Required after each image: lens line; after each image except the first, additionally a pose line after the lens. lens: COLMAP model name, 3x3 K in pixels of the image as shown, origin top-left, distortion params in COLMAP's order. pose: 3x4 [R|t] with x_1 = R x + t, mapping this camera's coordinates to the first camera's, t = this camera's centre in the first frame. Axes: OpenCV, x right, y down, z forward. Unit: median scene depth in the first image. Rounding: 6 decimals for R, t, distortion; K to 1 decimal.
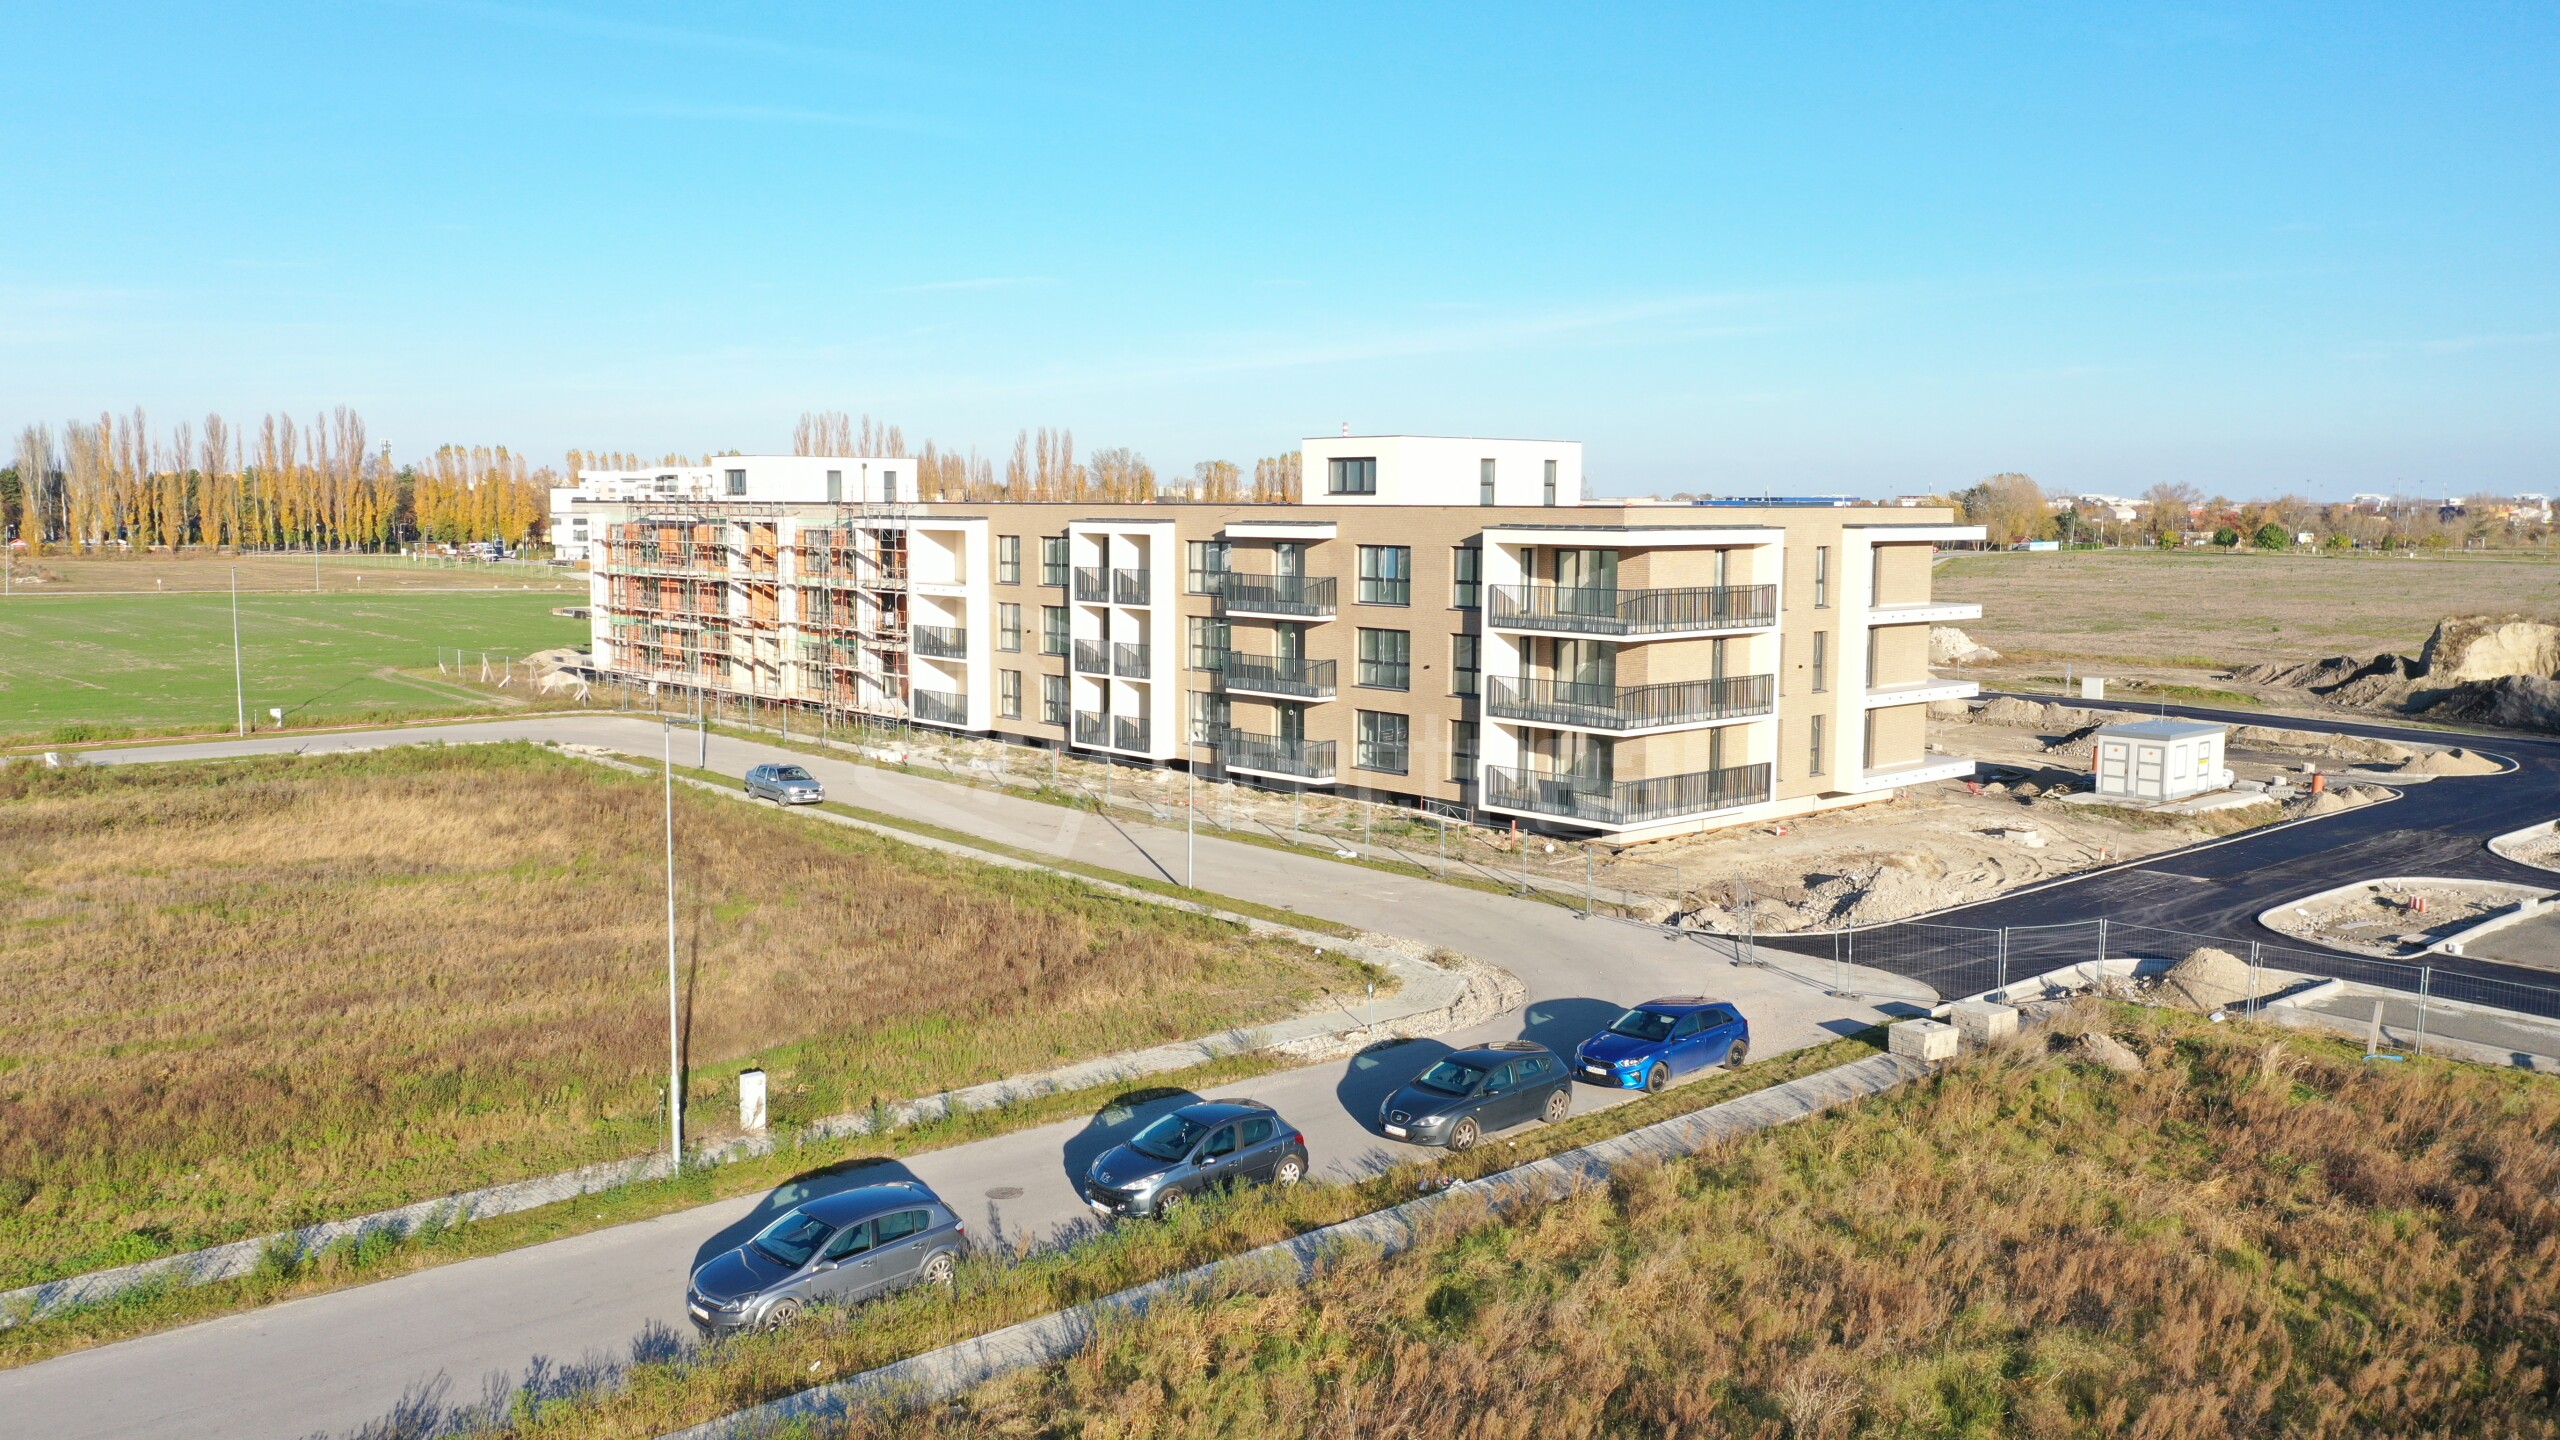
lens RADIAL K [[2023.8, 0, 1260.9], [0, 2023.8, 726.3], [0, 0, 1]] dist [-0.001886, 0.014567]
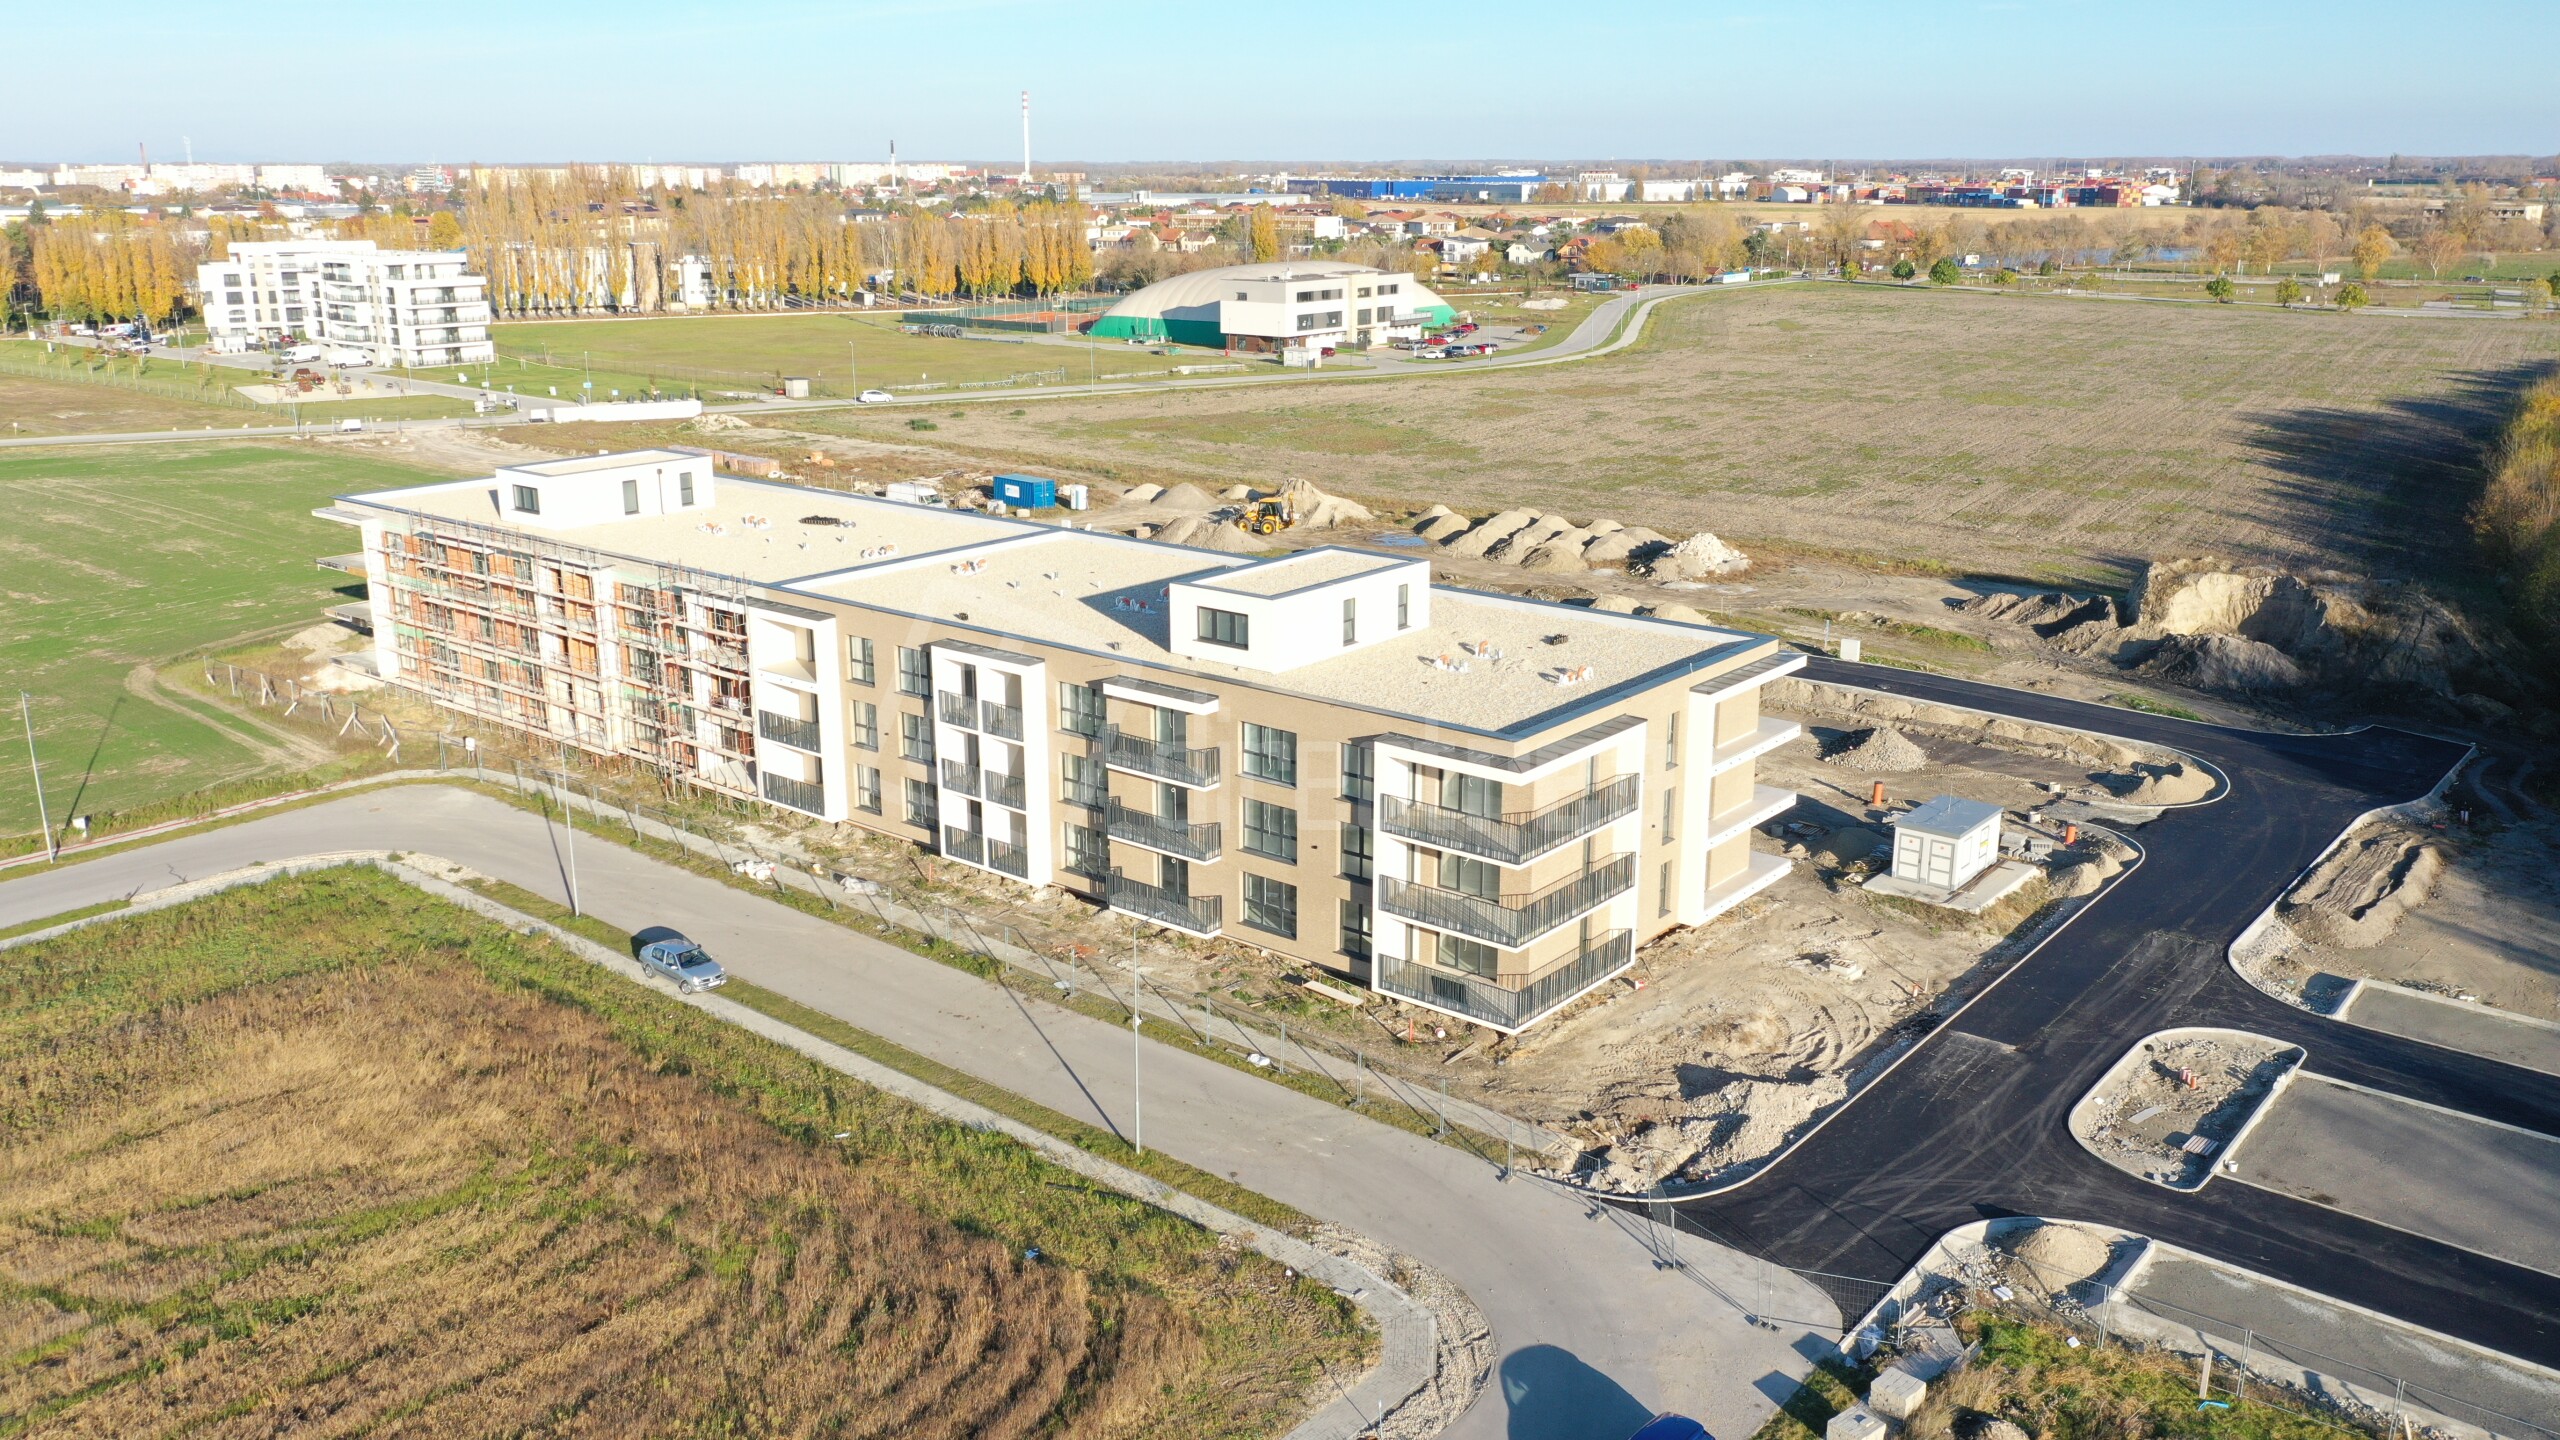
lens RADIAL K [[2023.8, 0, 1258.1], [0, 2023.8, 712.2], [0, 0, 1]] dist [-0.001886, 0.014567]
pose [[0.988024, -0.047344, 0.146857, -0.085711], [0.023579, 0.986911, 0.159531, -0.231758], [-0.152488, -0.154157, 0.976208, -0.015050]]
